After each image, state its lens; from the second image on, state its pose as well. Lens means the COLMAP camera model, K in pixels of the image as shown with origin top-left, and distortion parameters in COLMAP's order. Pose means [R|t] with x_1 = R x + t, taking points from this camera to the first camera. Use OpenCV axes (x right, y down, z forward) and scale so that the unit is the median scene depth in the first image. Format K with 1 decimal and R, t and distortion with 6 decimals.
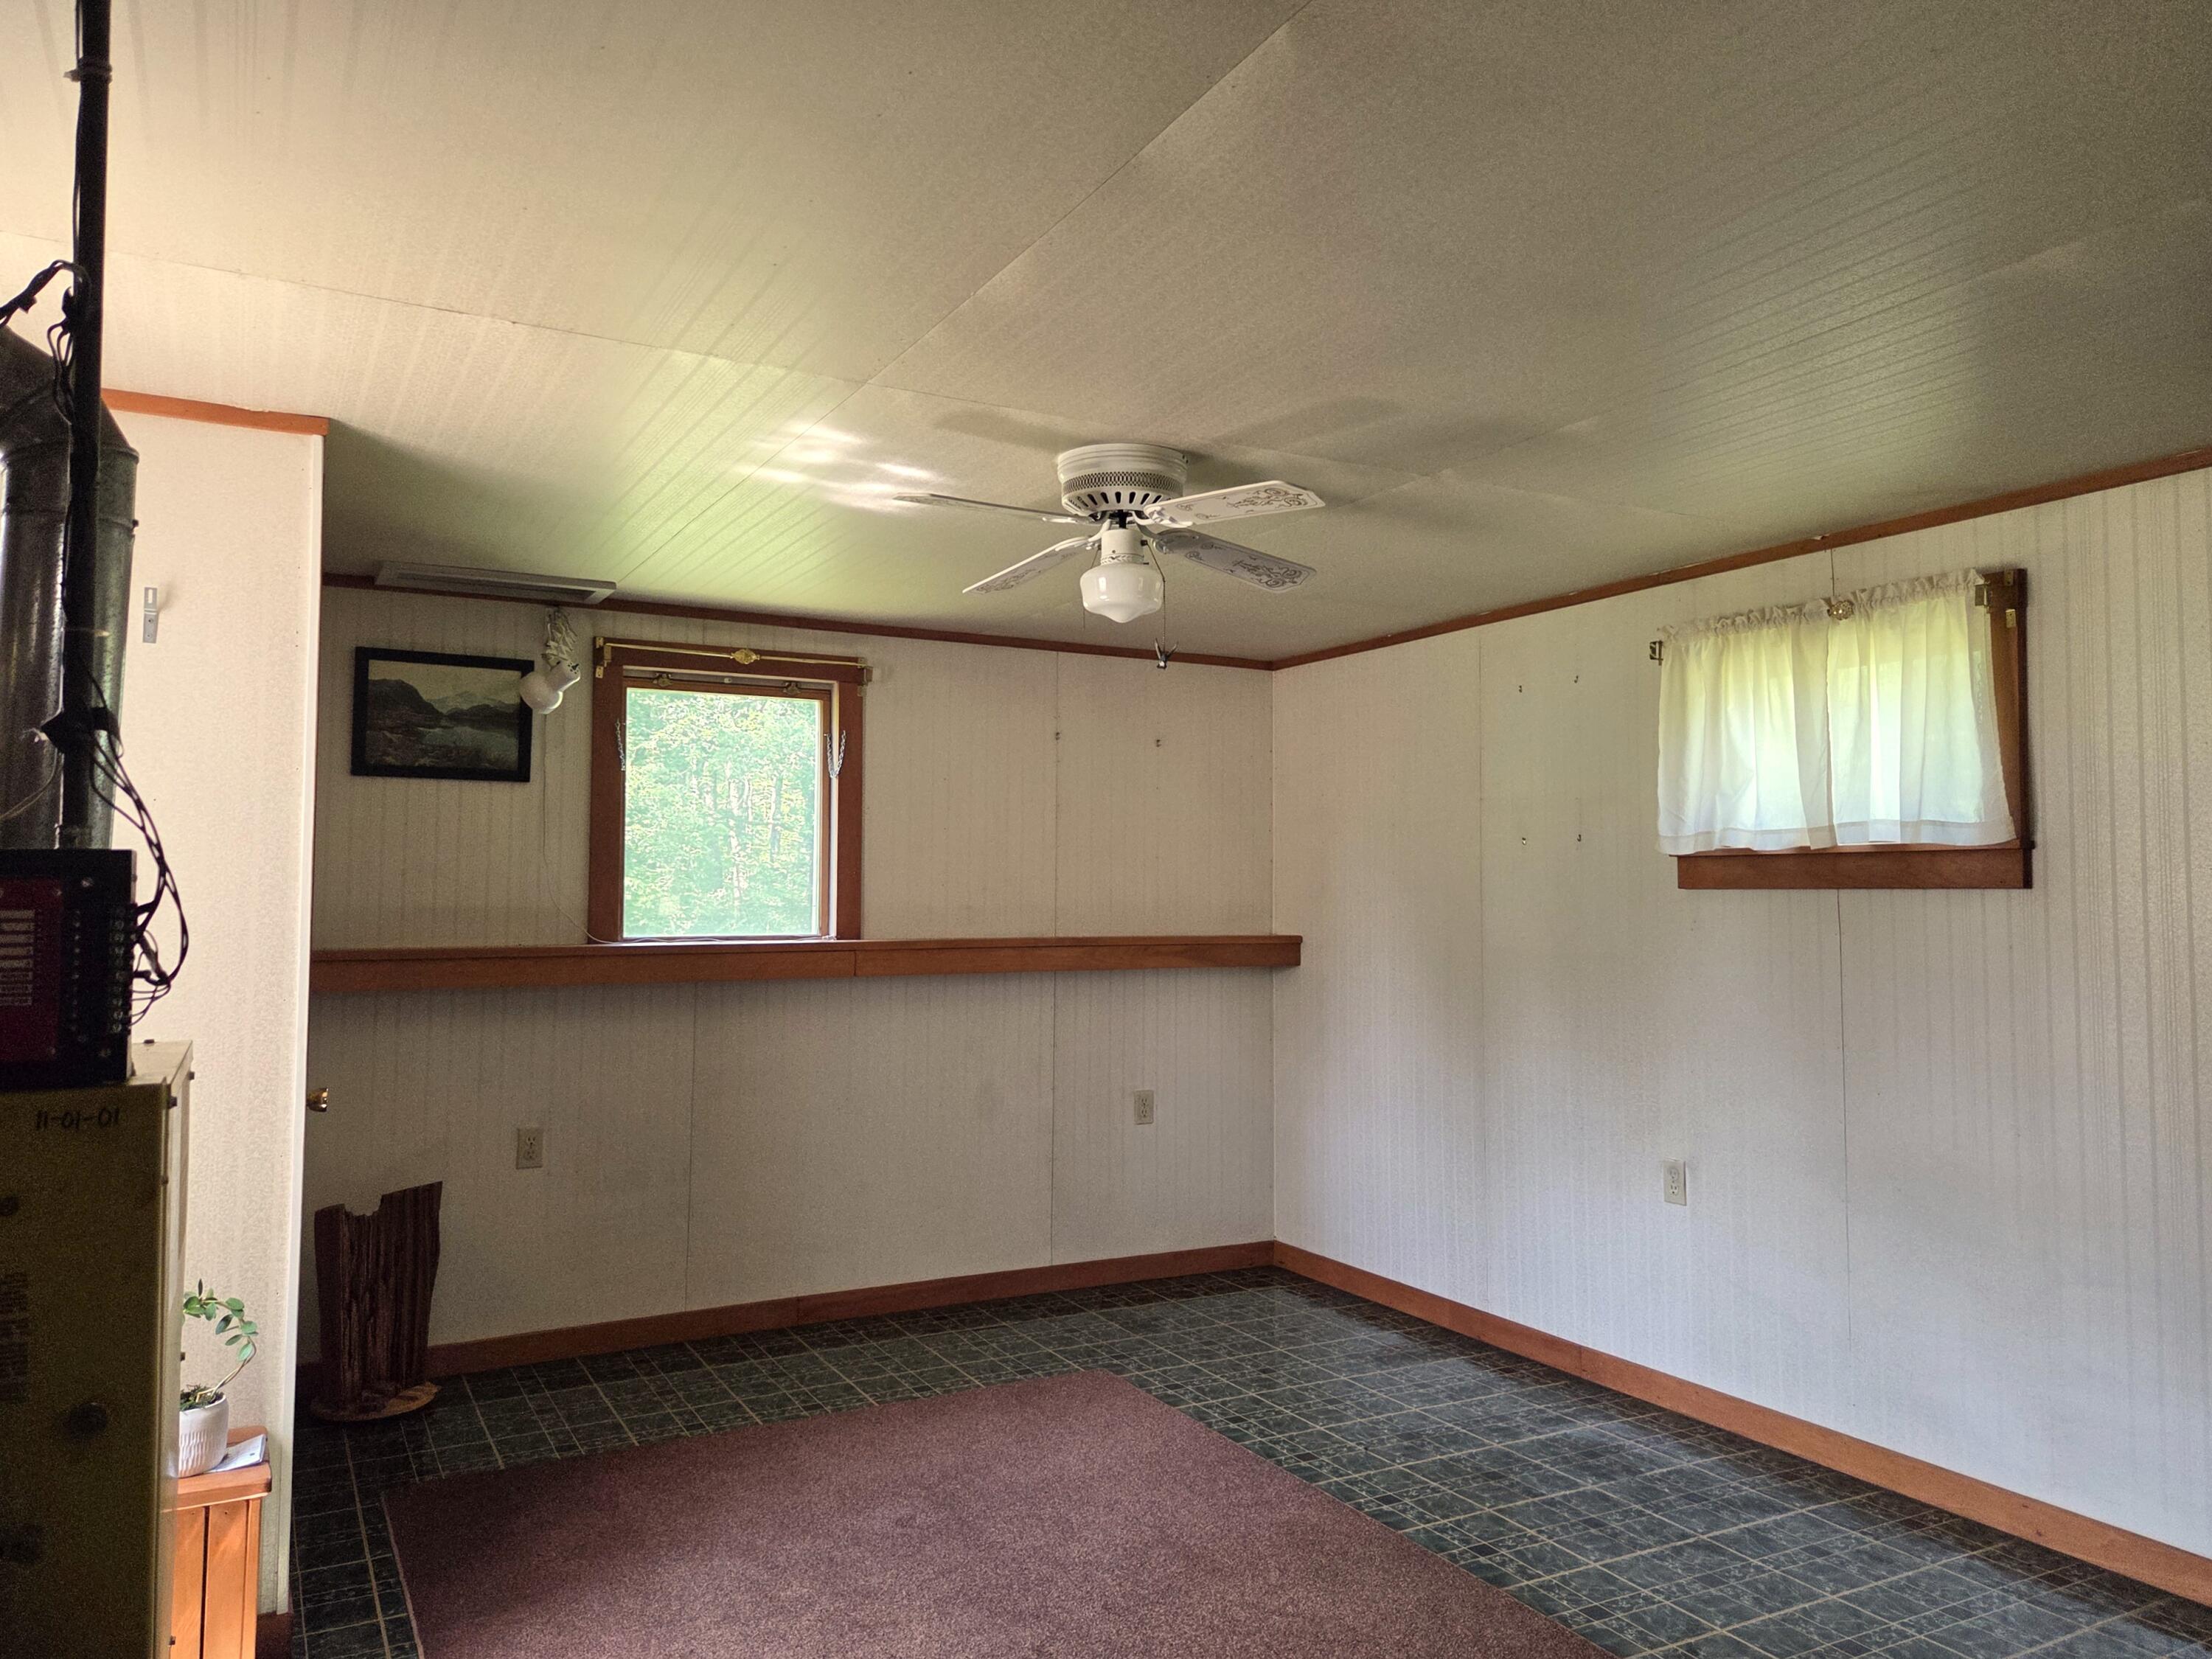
lens RADIAL K [[1594.4, 0, 1058.7], [0, 1594.4, 836.5], [0, 0, 1]] dist [0.078396, -0.079813]
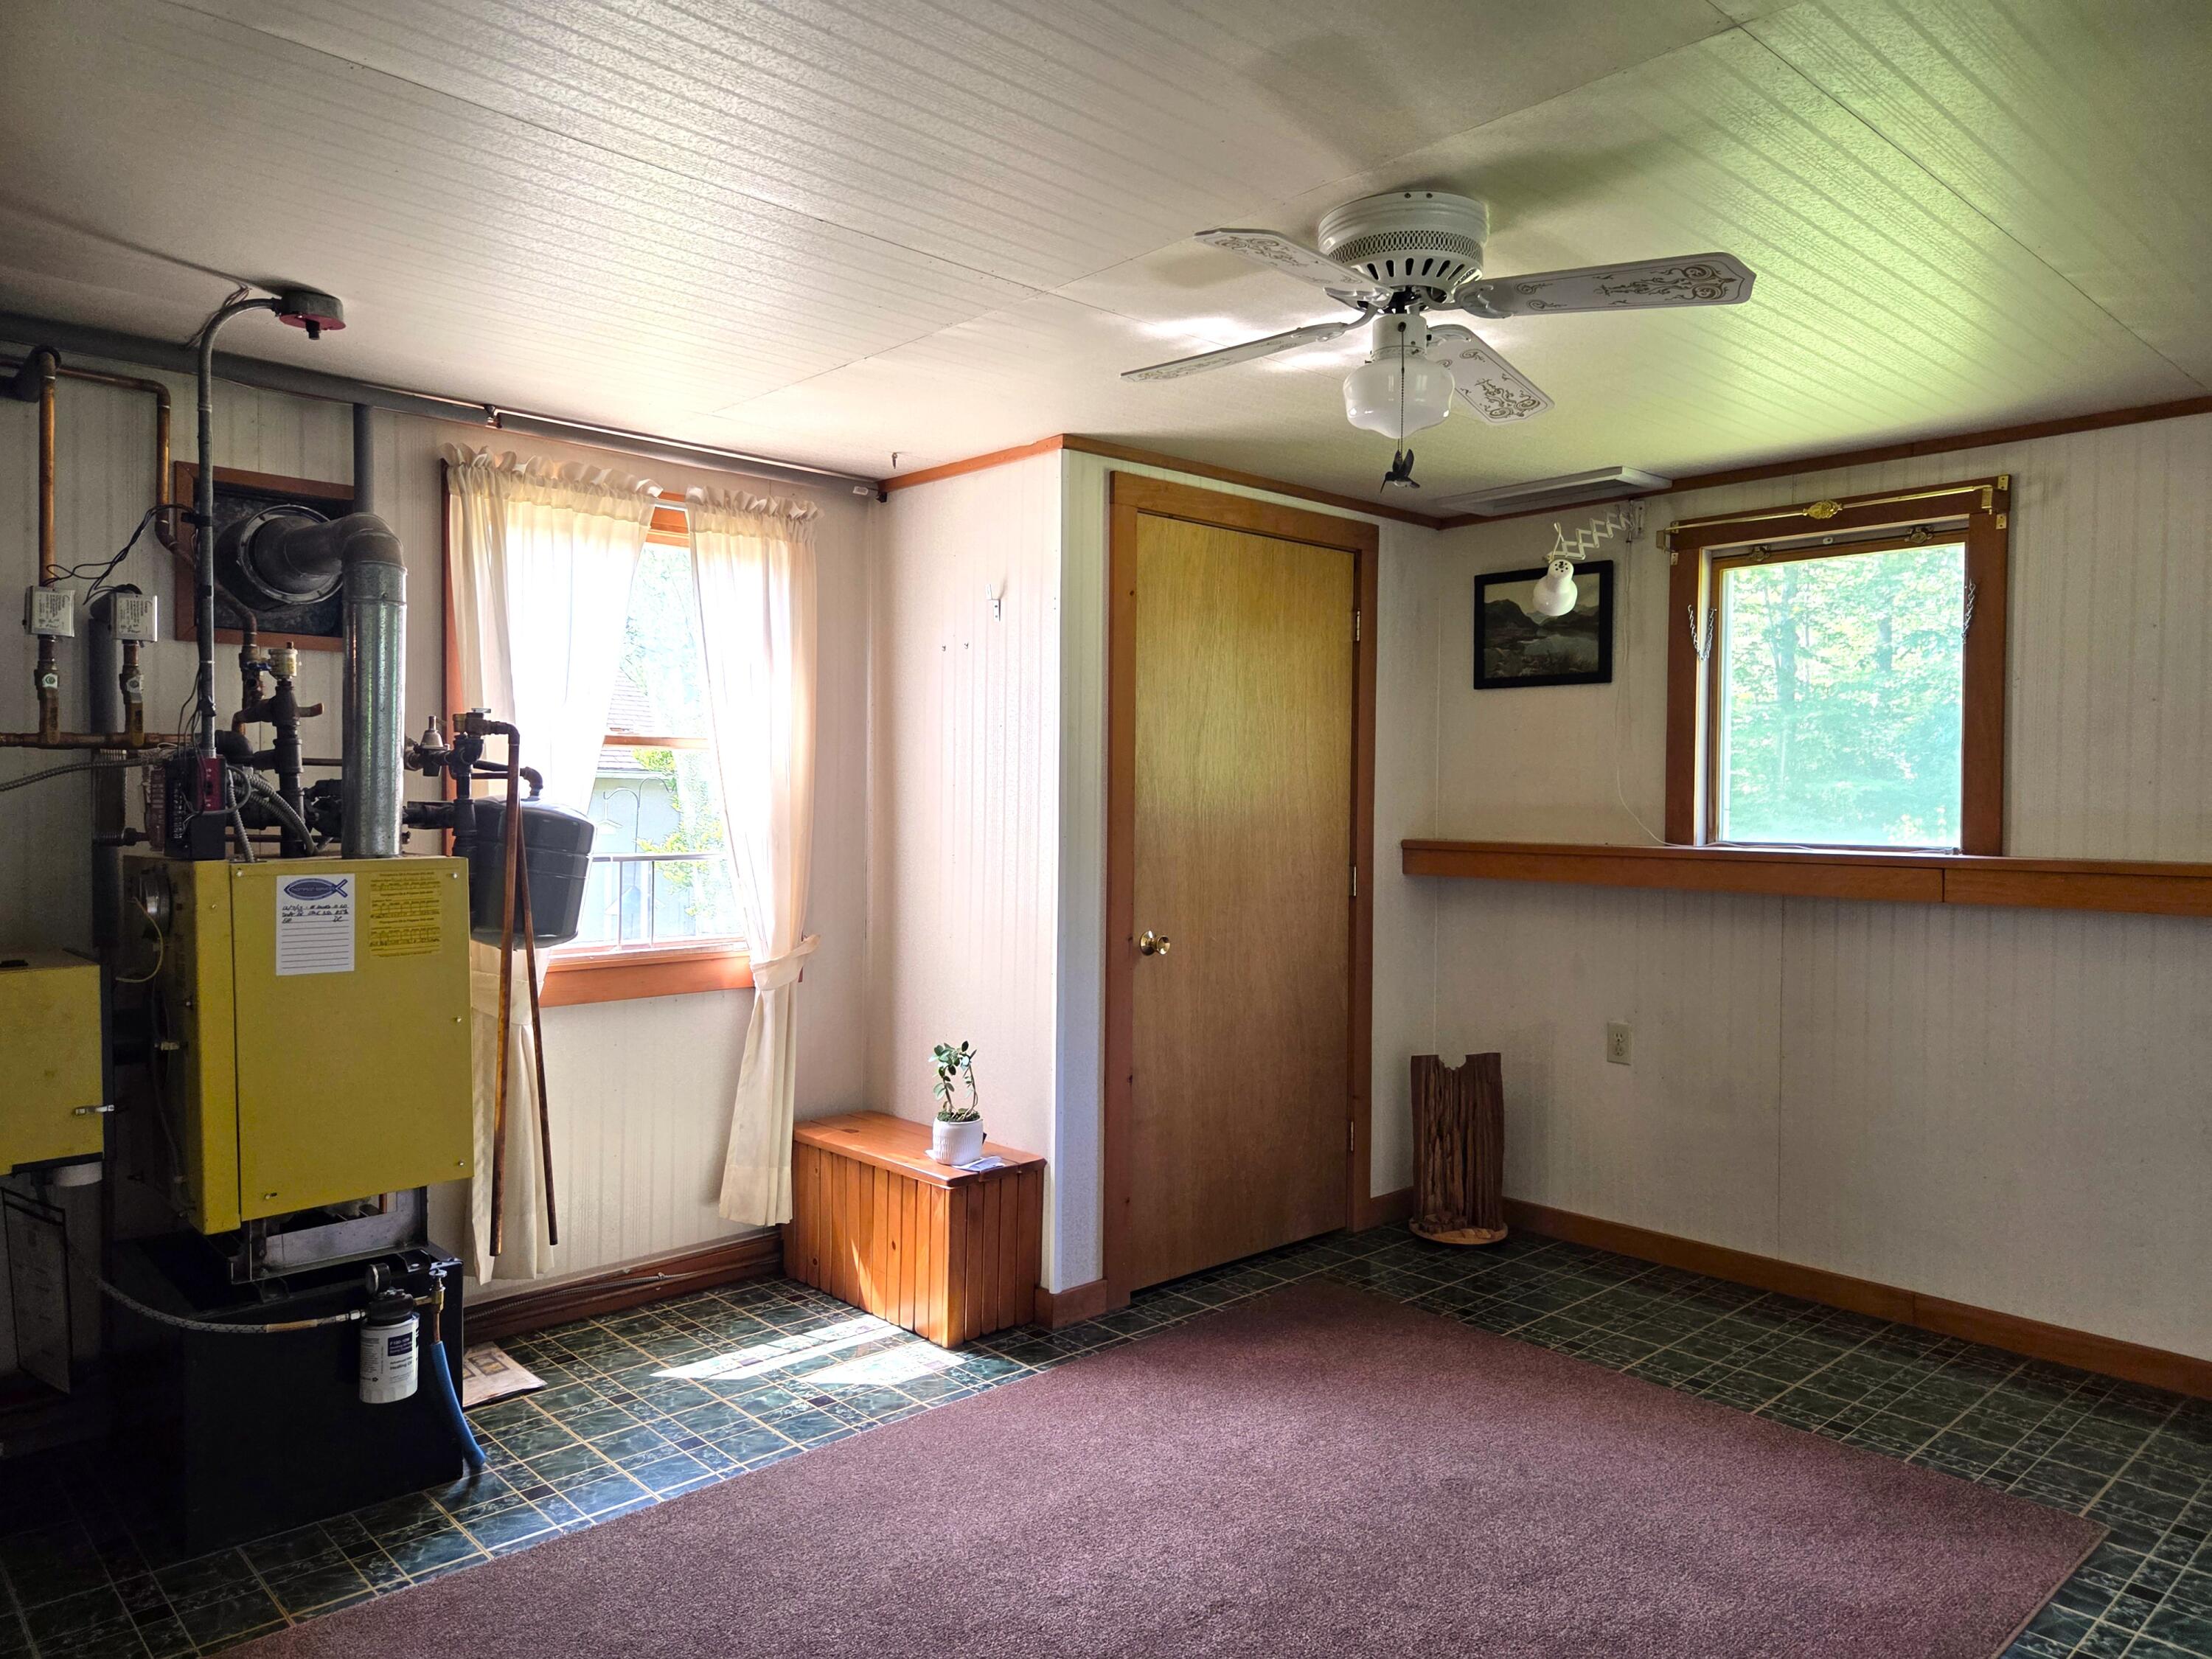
lens RADIAL K [[1454.6, 0, 1104.5], [0, 1454.6, 840.1], [0, 0, 1]] dist [0.067041, -0.052731]
pose [[0.267280, 0.029269, -0.963174, 0.471311], [0.026982, 0.998919, 0.037843, 0.021431], [0.963241, -0.036103, 0.266202, 0.446354]]
